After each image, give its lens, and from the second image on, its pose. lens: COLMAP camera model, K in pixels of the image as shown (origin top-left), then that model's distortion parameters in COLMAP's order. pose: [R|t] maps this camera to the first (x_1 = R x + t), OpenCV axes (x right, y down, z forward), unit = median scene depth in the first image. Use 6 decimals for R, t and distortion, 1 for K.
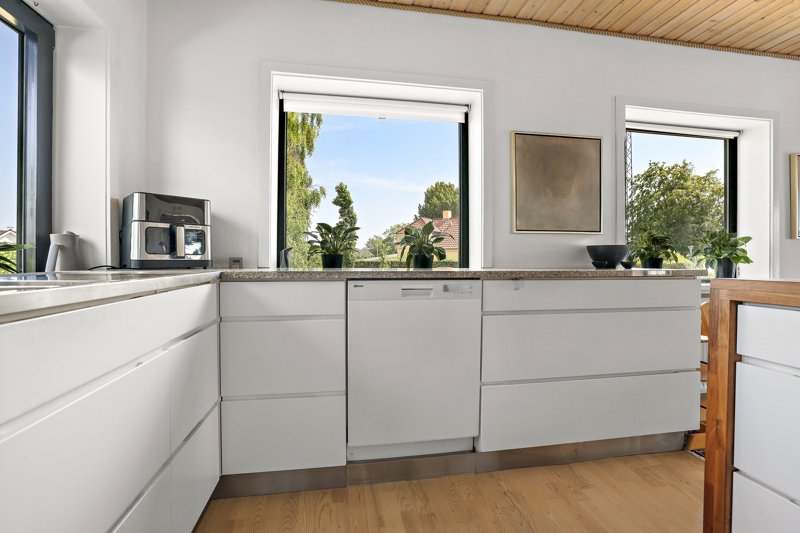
lens RADIAL K [[360.7, 0, 398.4], [0, 360.7, 262.2], [0, 0, 1]] dist [-0.058341, 0.023357]
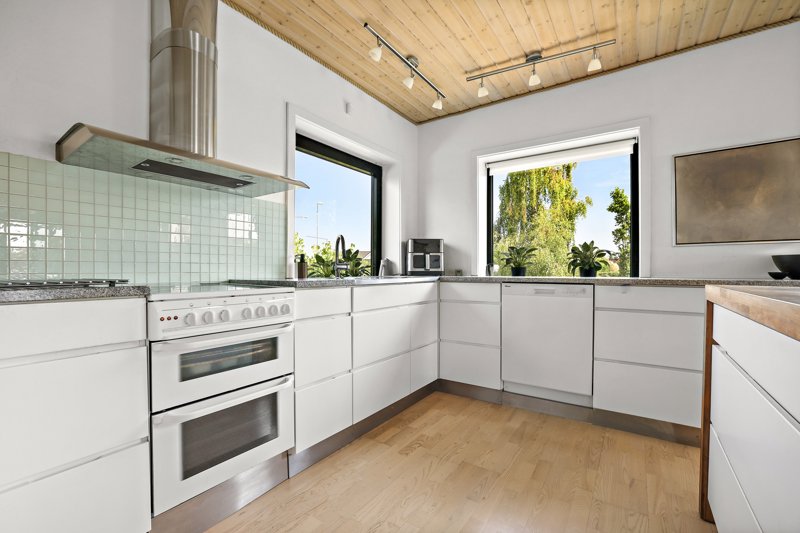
lens RADIAL K [[351.1, 0, 400.0], [0, 351.1, 266.5], [0, 0, 1]] dist [-0.018186, 0.000114]
pose [[0.720117, -0.009838, -0.693782, 0.600613], [-0.000329, 0.999895, -0.014521, -0.003141], [0.693852, 0.010685, 0.720038, -0.497668]]
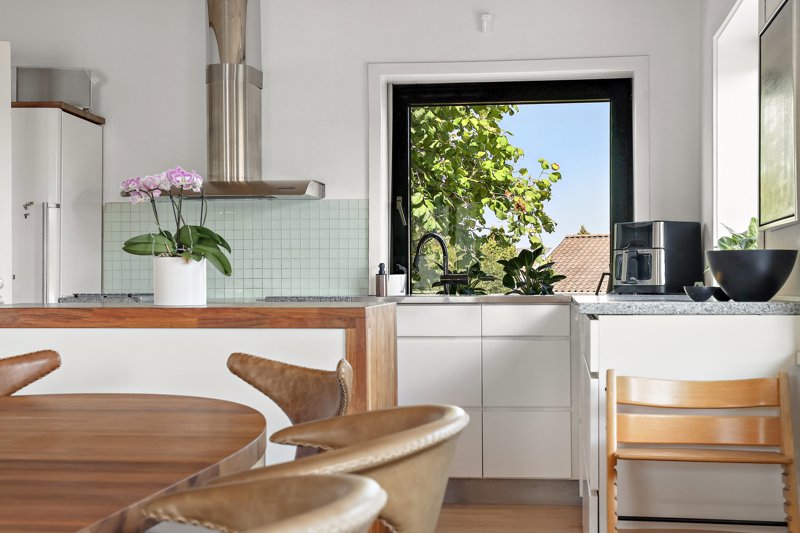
lens RADIAL K [[1275.4, 0, 400.0], [0, 1275.4, 266.5], [0, 0, 1]] dist [0.011846, 0.010063]
pose [[-0.309339, -0.009127, -0.950908, 2.676260], [0.005714, 0.999918, -0.011457, -0.016644], [0.950935, -0.008977, -0.309261, 1.223217]]
